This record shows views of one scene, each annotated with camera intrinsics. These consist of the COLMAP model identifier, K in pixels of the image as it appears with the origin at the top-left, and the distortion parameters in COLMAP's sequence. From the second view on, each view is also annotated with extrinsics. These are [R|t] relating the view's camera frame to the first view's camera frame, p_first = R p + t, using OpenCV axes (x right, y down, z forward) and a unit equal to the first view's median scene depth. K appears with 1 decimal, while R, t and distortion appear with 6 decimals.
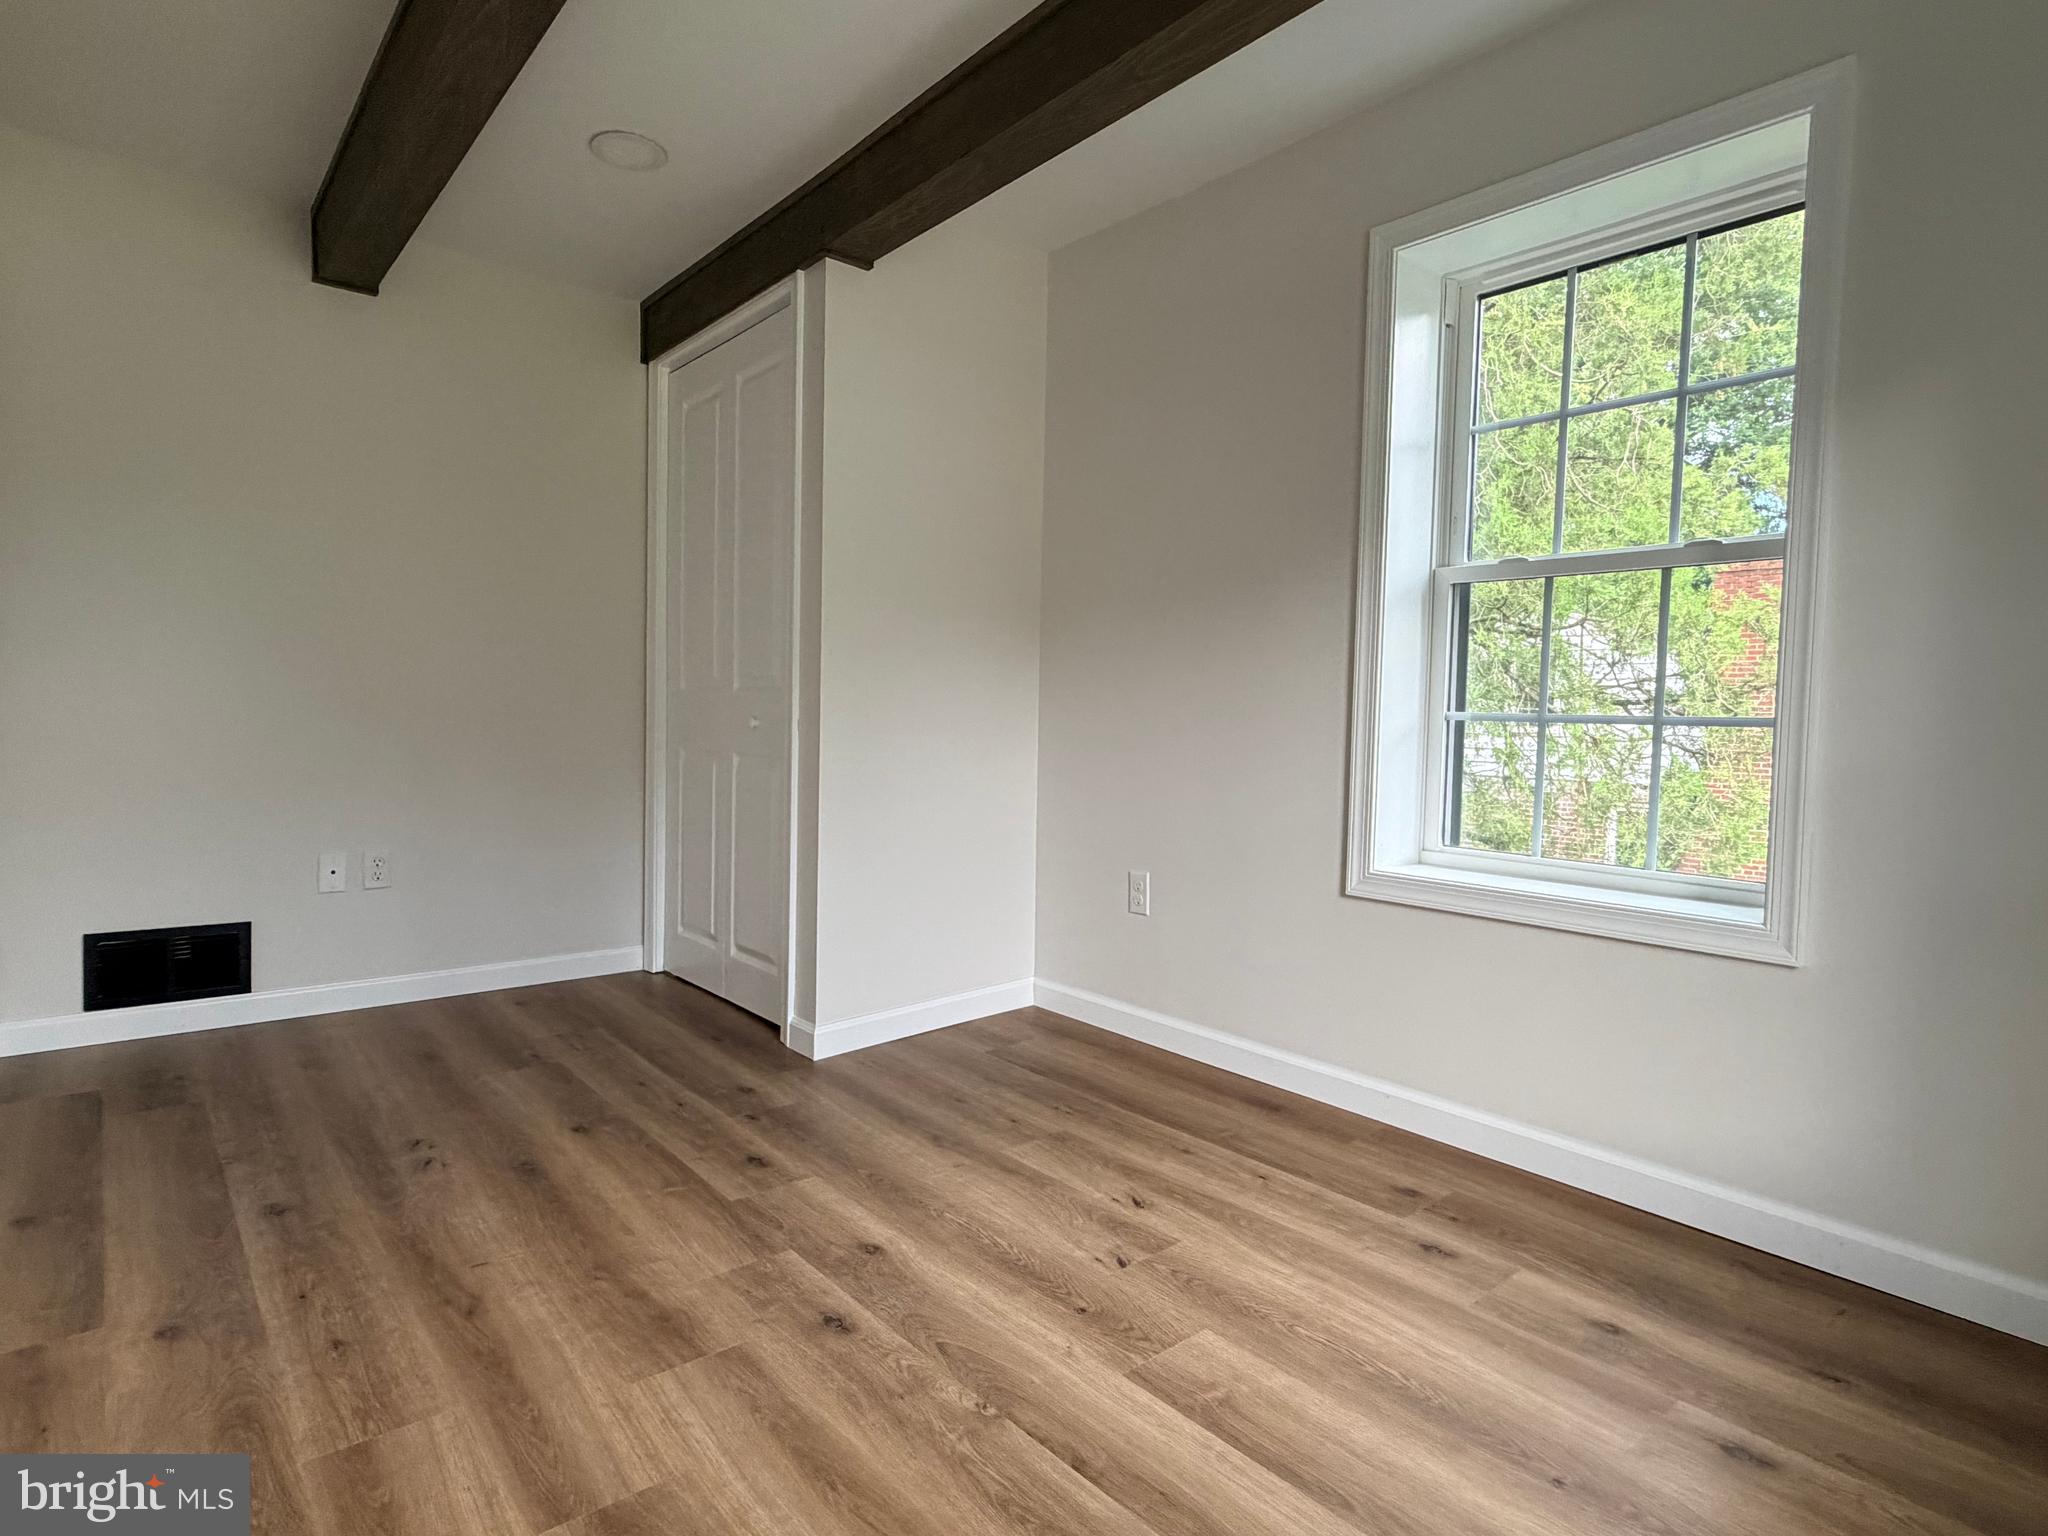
lens RADIAL K [[1095.4, 0, 1018.9], [0, 1095.4, 774.8], [0, 0, 1]] dist [0.002648, -0.000219]
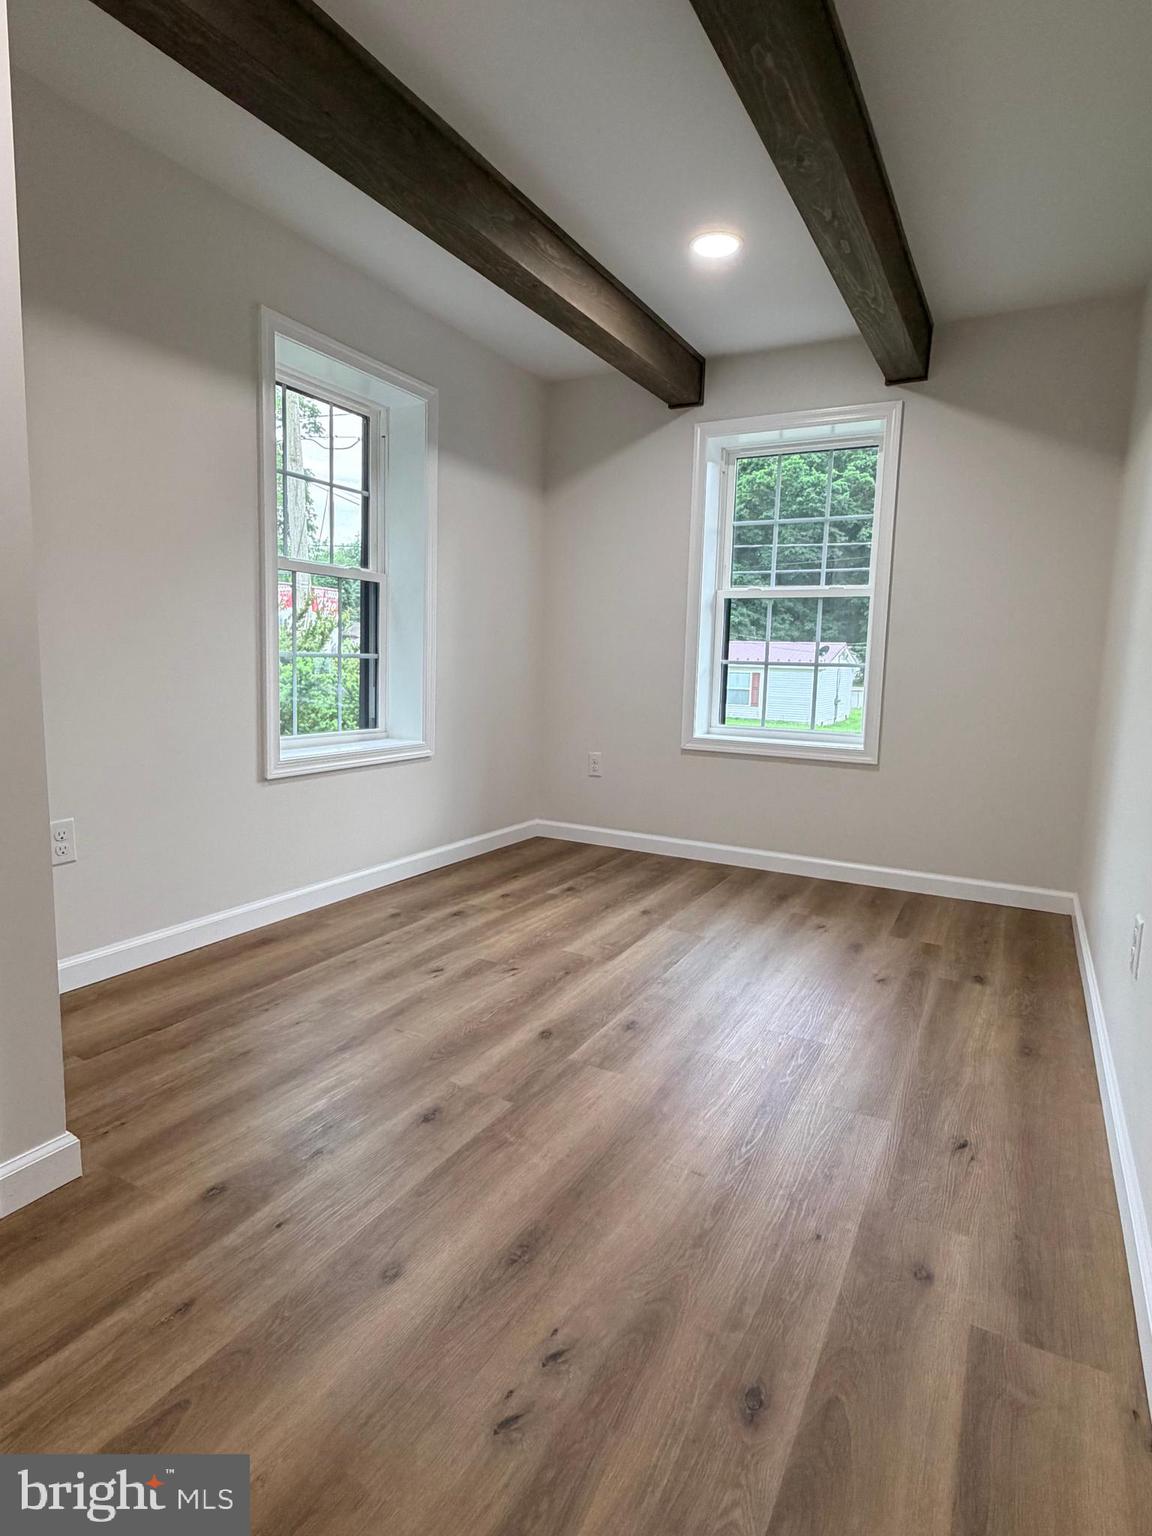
lens RADIAL K [[821.6, 0, 572.1], [0, 821.6, 762.8], [0, 0, 1]] dist [0.002648, -0.000219]
pose [[-0.357355, -0.151802, 0.921549, -1.059868], [0.016217, 0.985546, 0.168632, -0.112128], [-0.933828, 0.075207, -0.349728, 1.257332]]
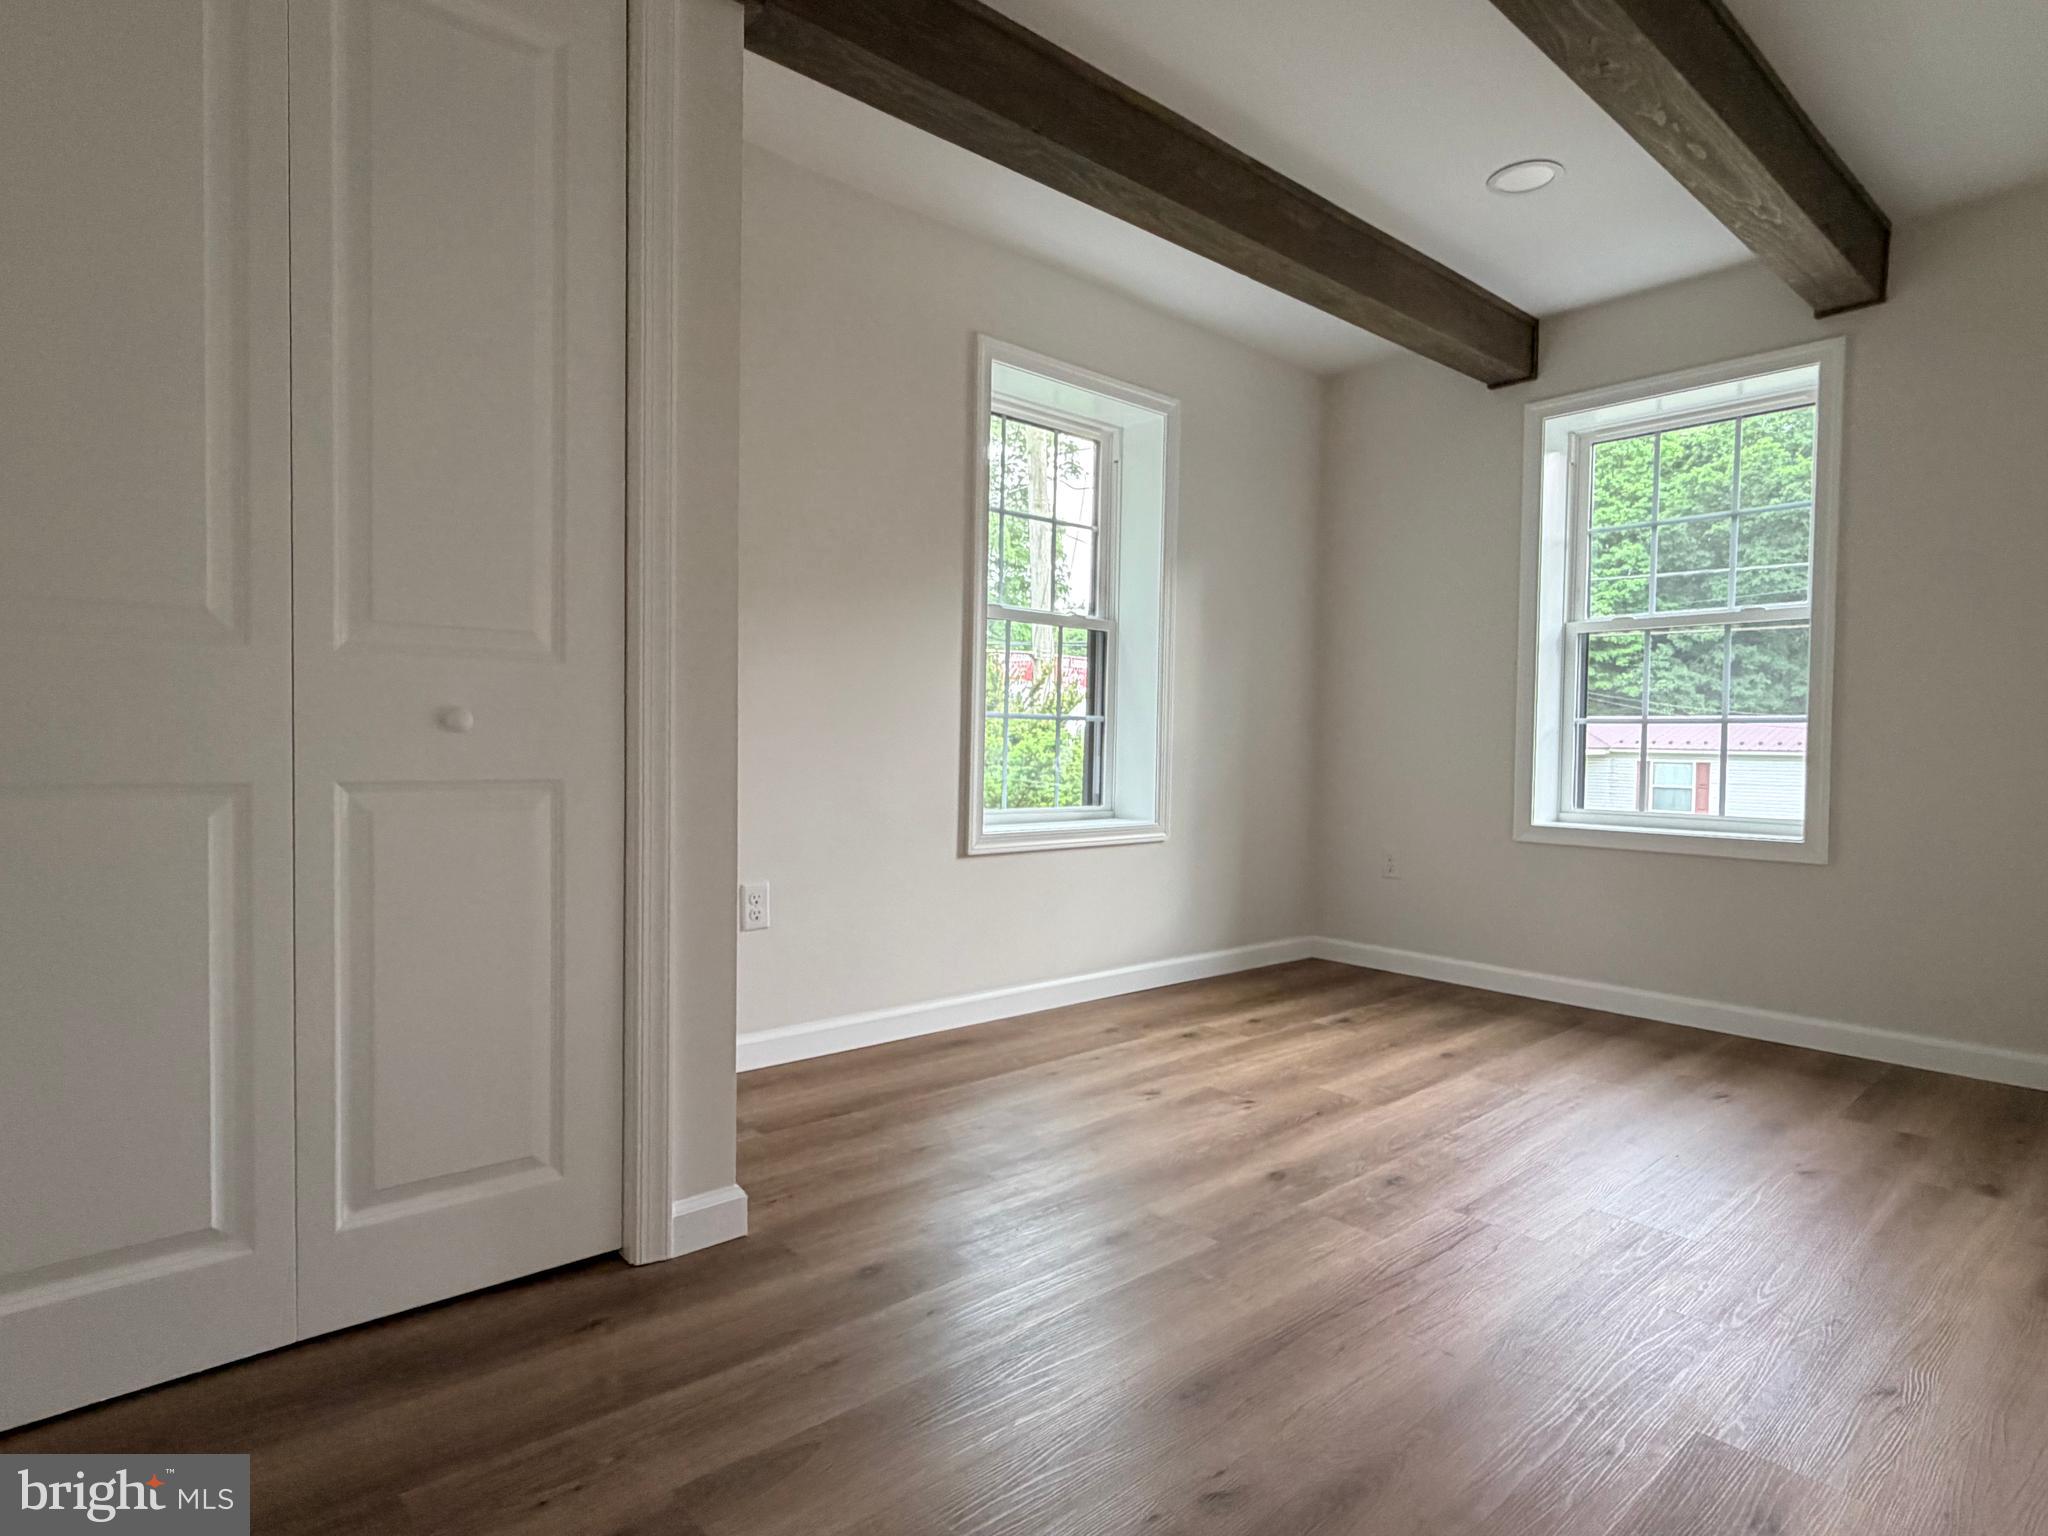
lens RADIAL K [[1095.4, 0, 1018.9], [0, 1095.4, 774.8], [0, 0, 1]] dist [0.002648, -0.000219]
pose [[-0.021485, -0.055434, 0.998231, -1.196480], [0.040818, 0.997580, 0.056277, -0.064321], [-0.998936, 0.041955, -0.019170, 1.207741]]
